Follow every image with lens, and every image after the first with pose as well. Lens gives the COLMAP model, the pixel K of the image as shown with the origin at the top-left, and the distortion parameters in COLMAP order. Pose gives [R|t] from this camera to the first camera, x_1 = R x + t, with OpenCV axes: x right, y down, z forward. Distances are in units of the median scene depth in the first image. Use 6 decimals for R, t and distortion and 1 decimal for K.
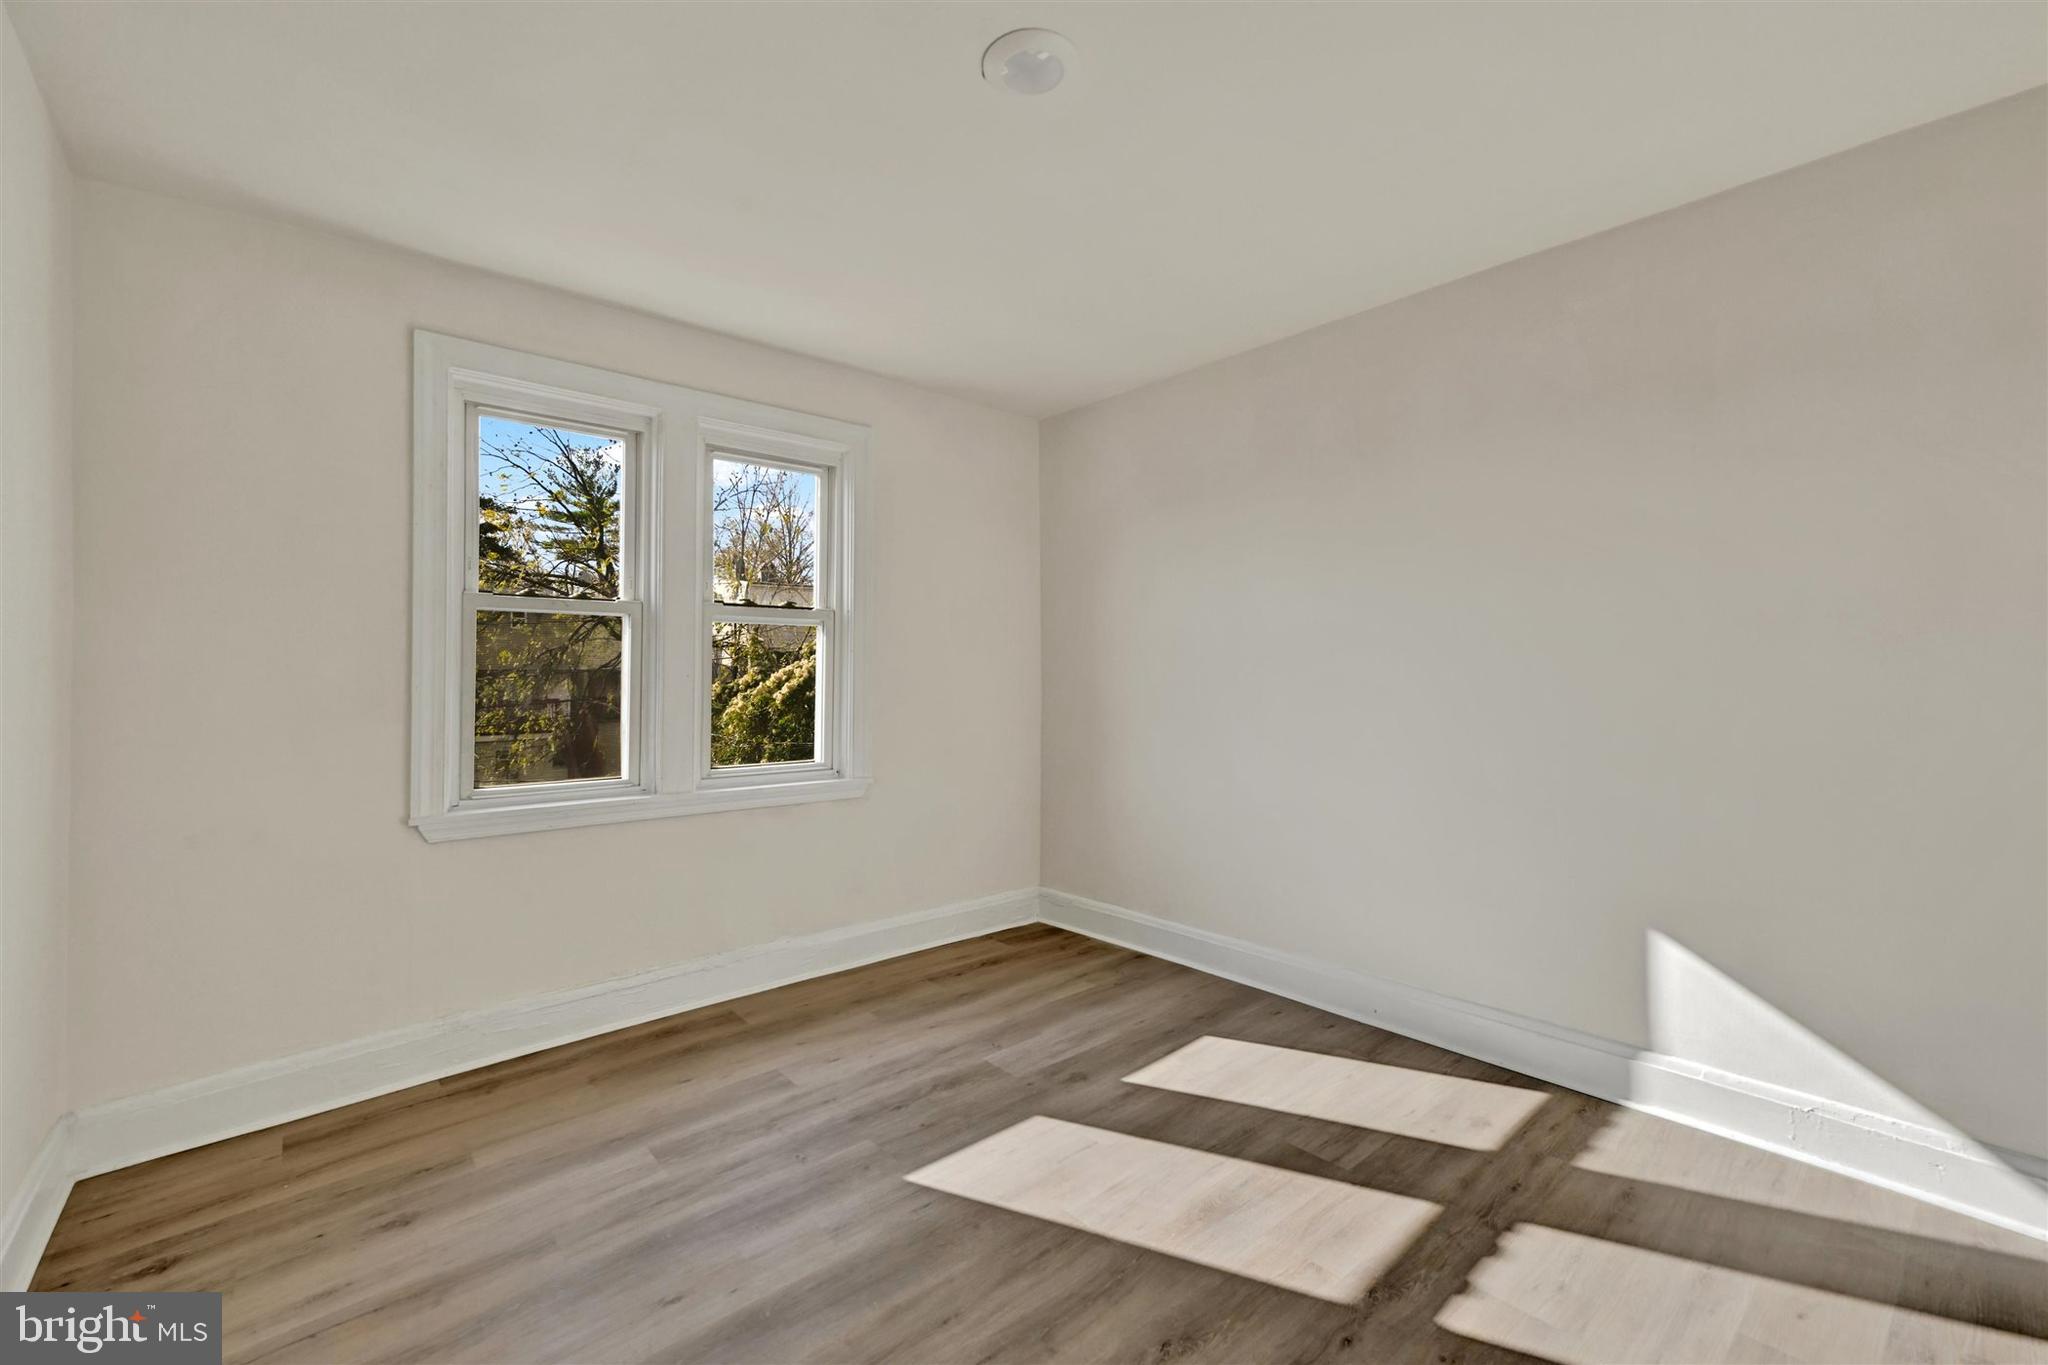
lens RADIAL K [[821.2, 0, 1024.0], [0, 821.2, 682.5], [0, 0, 1]] dist [-0.013294, 0.000313]
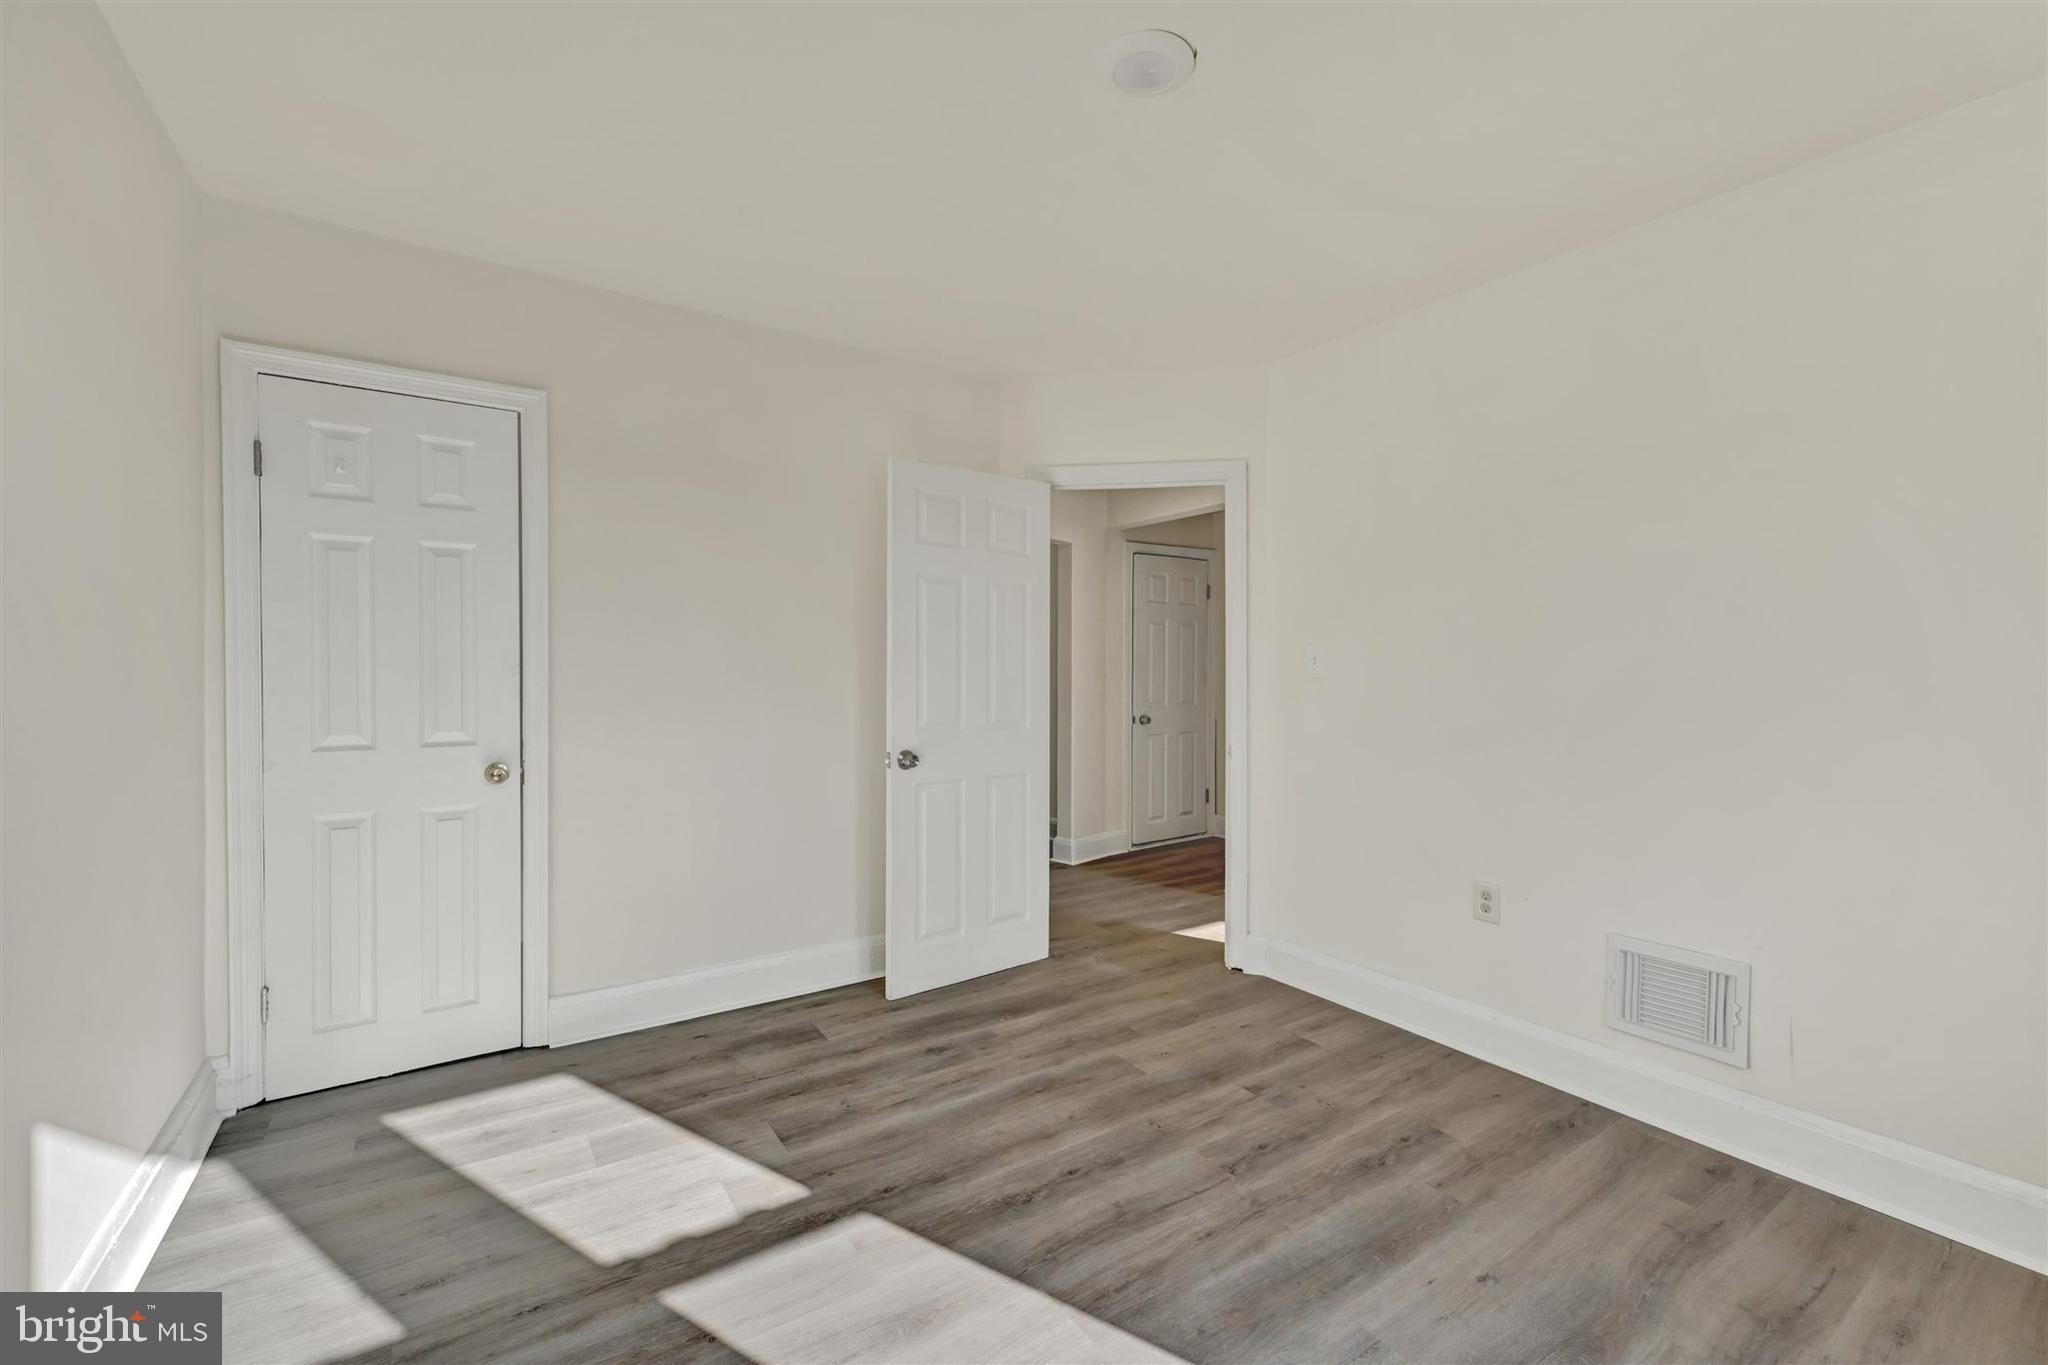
lens RADIAL K [[821.2, 0, 1024.0], [0, 821.2, 682.5], [0, 0, 1]] dist [-0.013294, 0.000313]
pose [[-0.993667, 0.000098, 0.112362, 0.030142], [0.000966, 0.999970, 0.007664, -0.009352], [-0.112358, 0.007724, -0.993638, 1.924568]]
